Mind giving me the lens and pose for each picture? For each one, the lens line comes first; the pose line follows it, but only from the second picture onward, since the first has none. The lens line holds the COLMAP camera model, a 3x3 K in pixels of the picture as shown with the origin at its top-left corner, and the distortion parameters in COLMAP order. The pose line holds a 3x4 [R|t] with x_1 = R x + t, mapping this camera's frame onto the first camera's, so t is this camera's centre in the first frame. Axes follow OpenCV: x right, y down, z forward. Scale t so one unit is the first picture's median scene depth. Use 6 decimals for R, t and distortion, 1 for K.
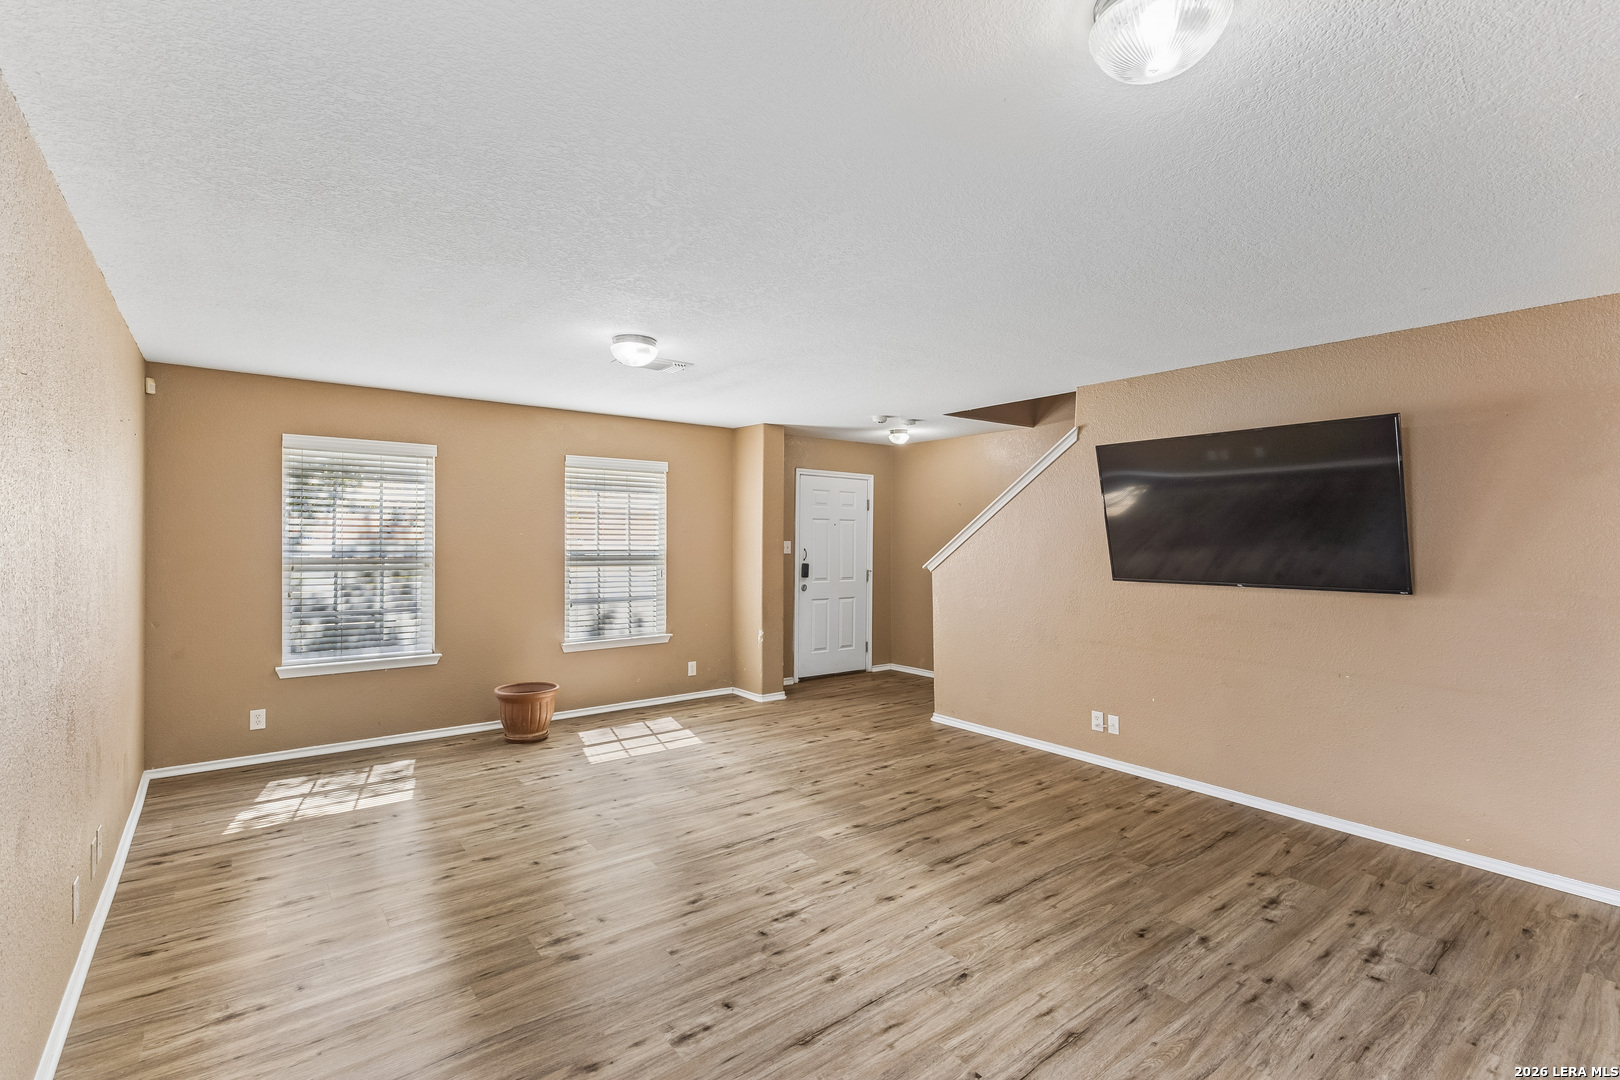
lens RADIAL K [[734.8, 0, 803.1], [0, 734.8, 537.9], [0, 0, 1]] dist [0.003764, -0.000804]
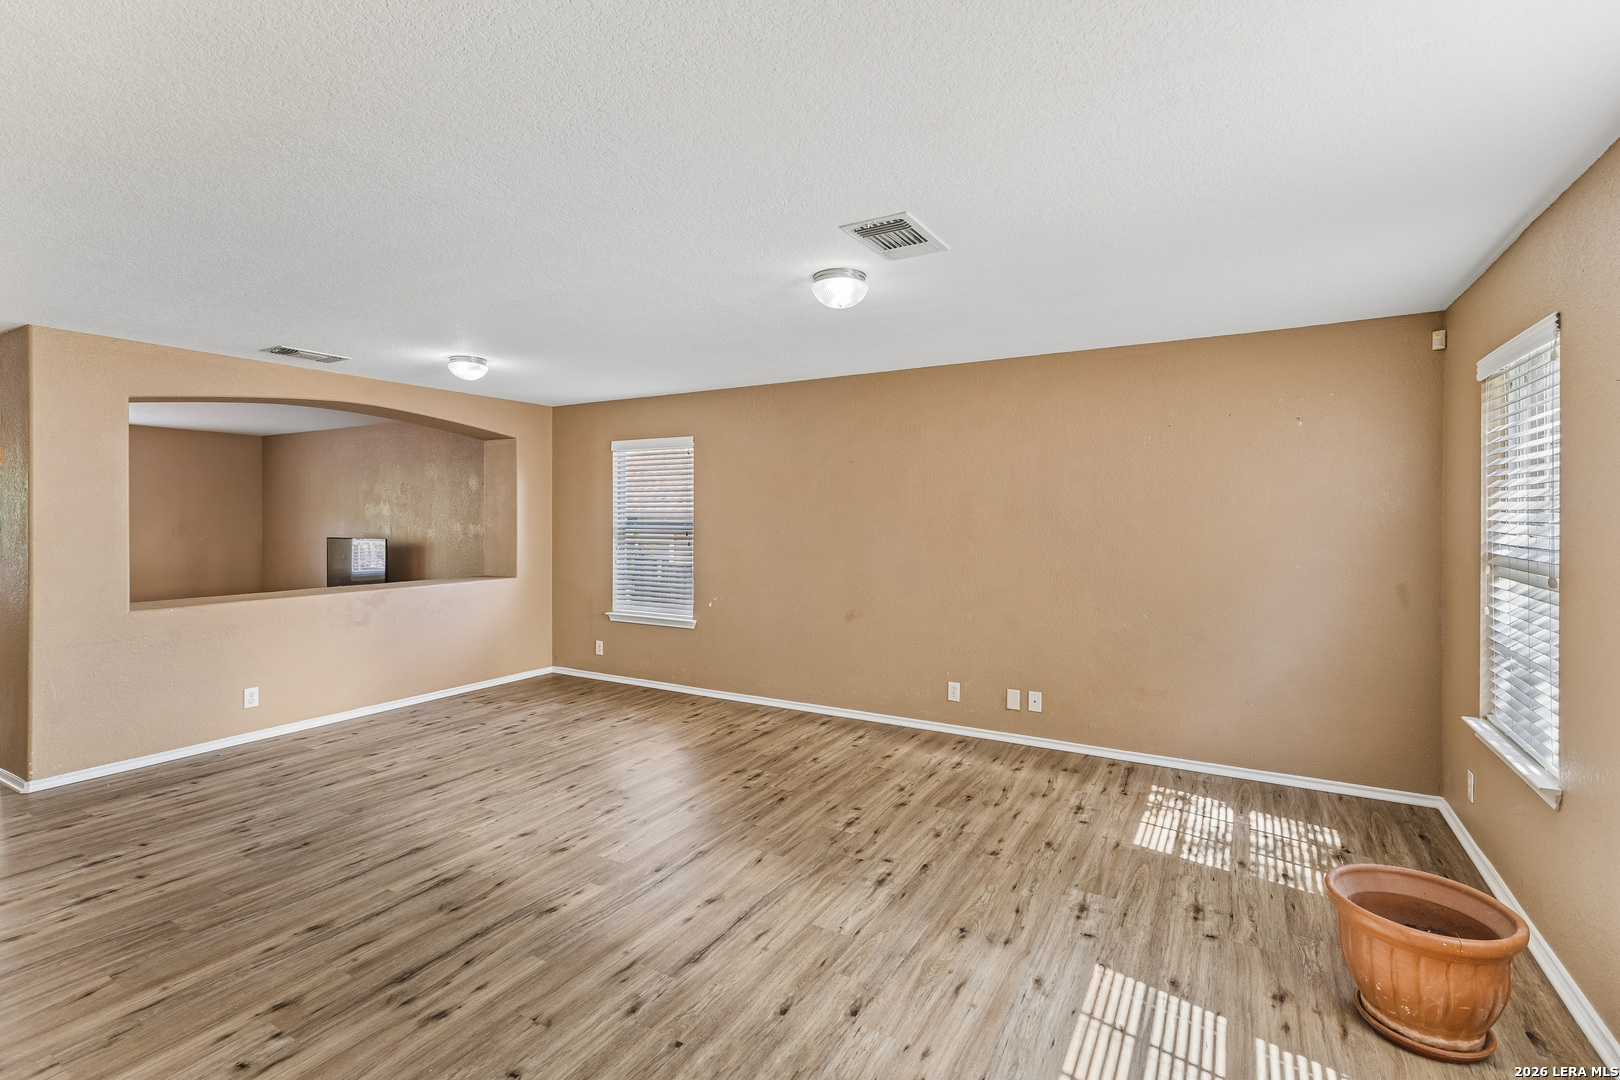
lens RADIAL K [[734.8, 0, 810.5], [0, 734.8, 533.0], [0, 0, 1]] dist [0.003764, -0.000804]
pose [[-0.923199, 0.003992, -0.384302, 0.103060], [-0.005950, 0.999678, 0.024677, -0.003149], [0.384277, 0.025068, -0.922878, 1.586430]]
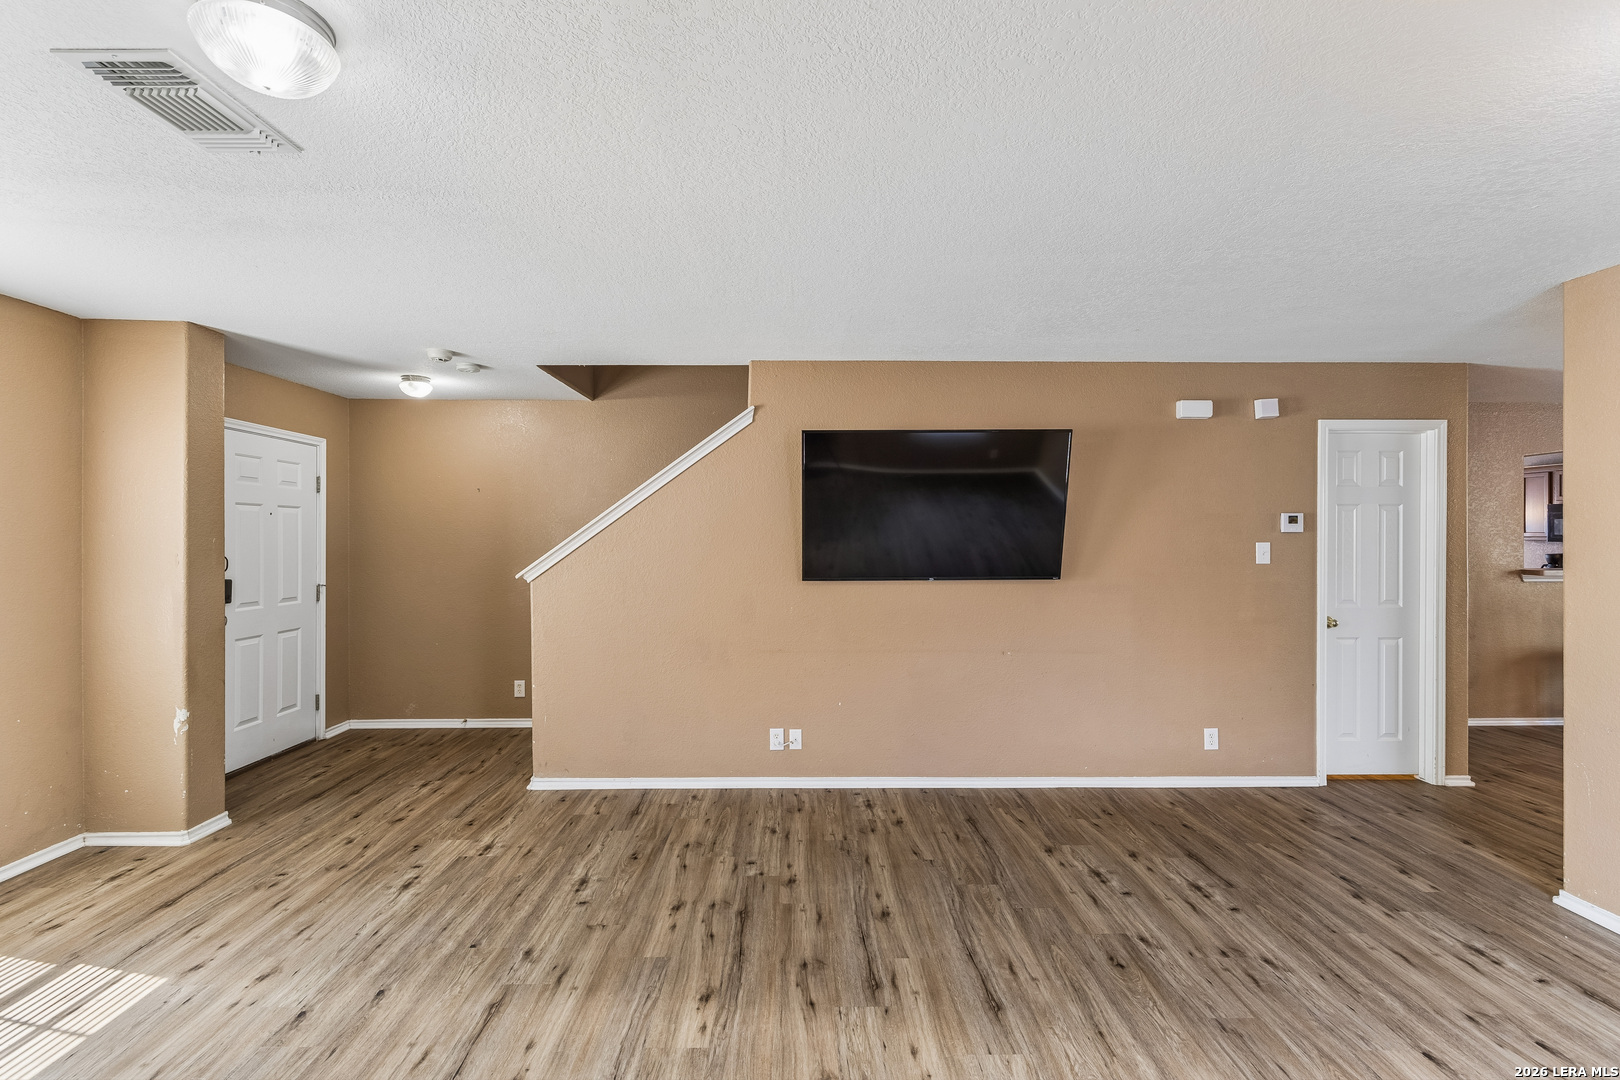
lens RADIAL K [[734.8, 0, 804.3], [0, 734.8, 540.0], [0, 0, 1]] dist [0.003764, -0.000804]
pose [[0.598304, -0.011642, 0.801185, -0.335168], [0.003302, 0.999922, 0.012064, -0.004161], [-0.801262, -0.004572, 0.598296, 0.502863]]
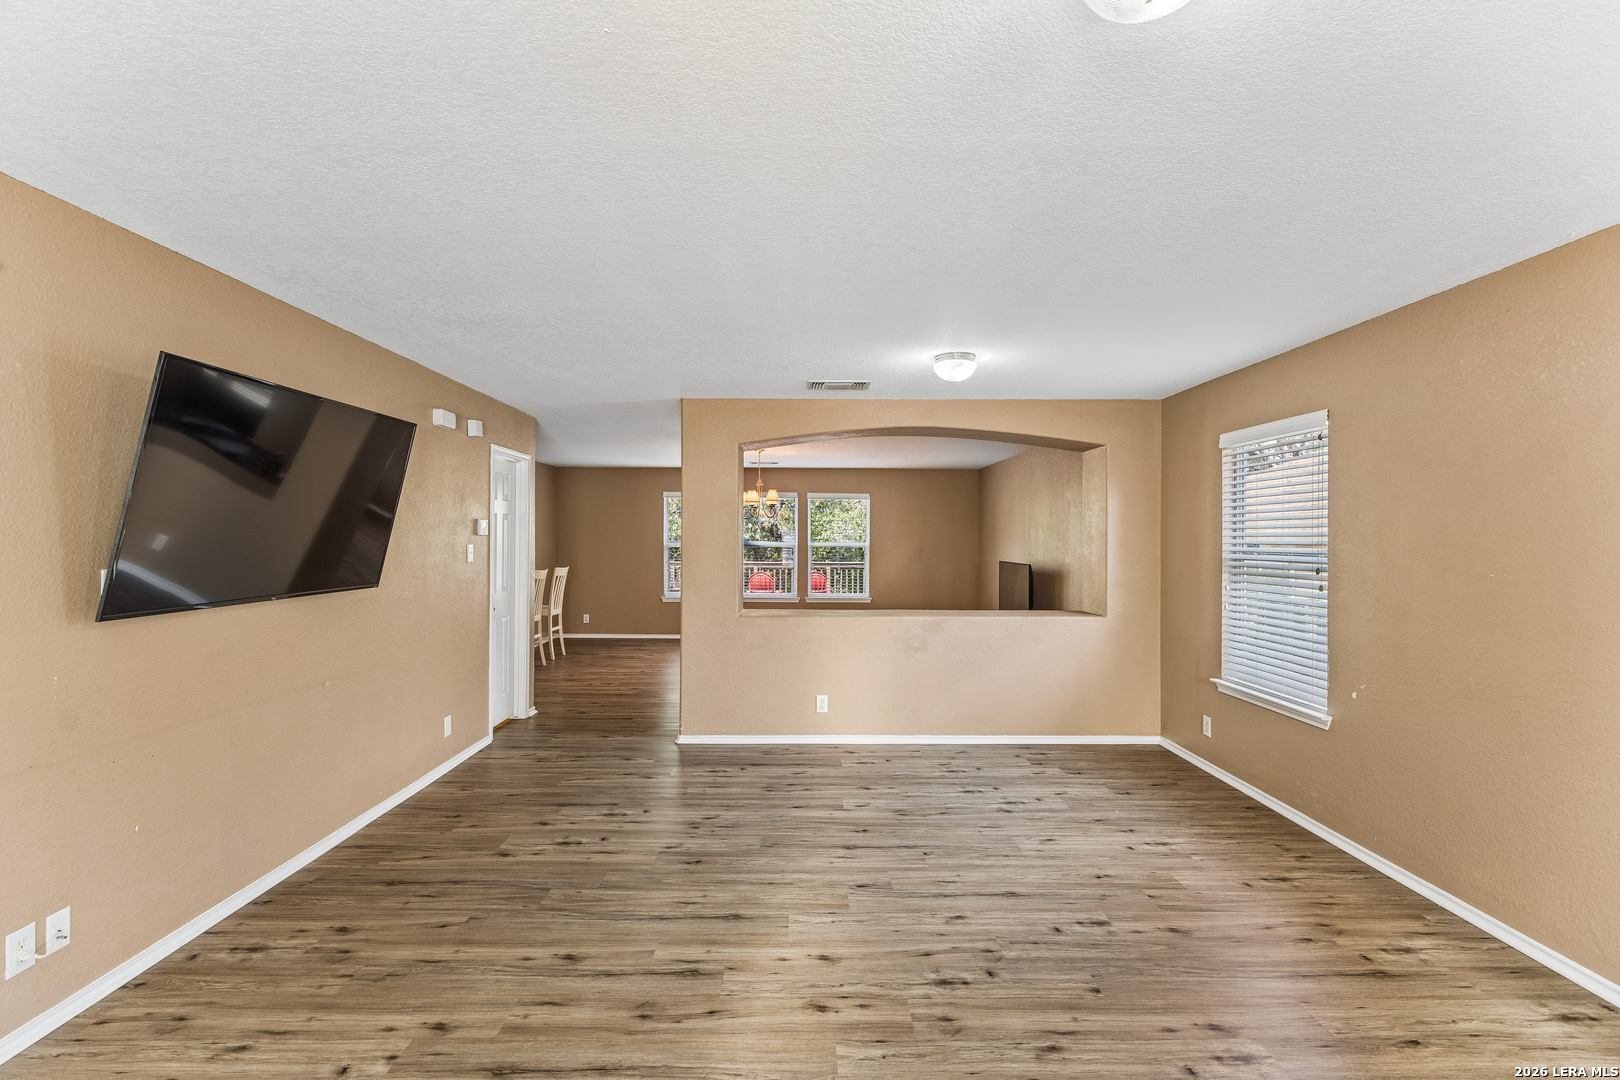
lens RADIAL K [[734.8, 0, 809.3], [0, 734.8, 537.9], [0, 0, 1]] dist [0.003764, -0.000804]
pose [[-0.799102, -0.006169, 0.601164, -0.275660], [-0.005921, 0.999980, 0.002391, -0.001816], [-0.601167, -0.001649, -0.799122, 1.223312]]
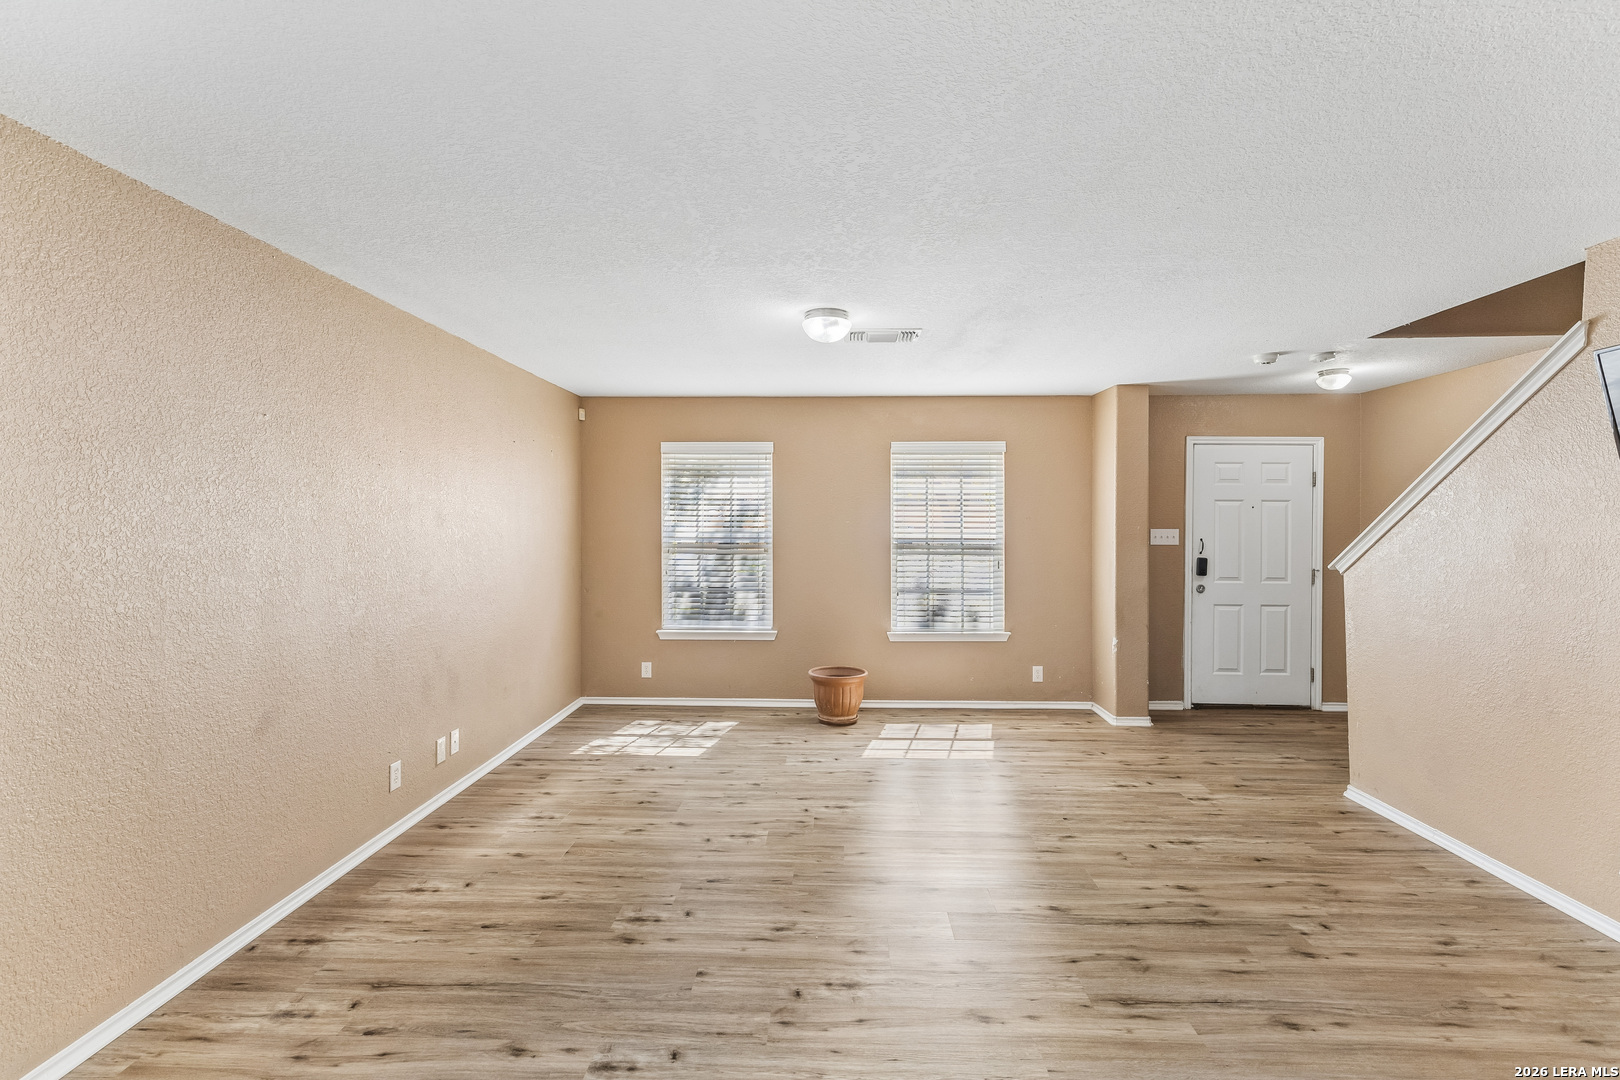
lens RADIAL K [[734.8, 0, 810.9], [0, 734.8, 531.4], [0, 0, 1]] dist [0.003764, -0.000804]
pose [[0.768471, 0.001935, -0.639881, 0.325049], [0.002363, 0.999980, 0.005862, 0.002069], [0.639880, -0.006017, 0.768451, 0.239616]]
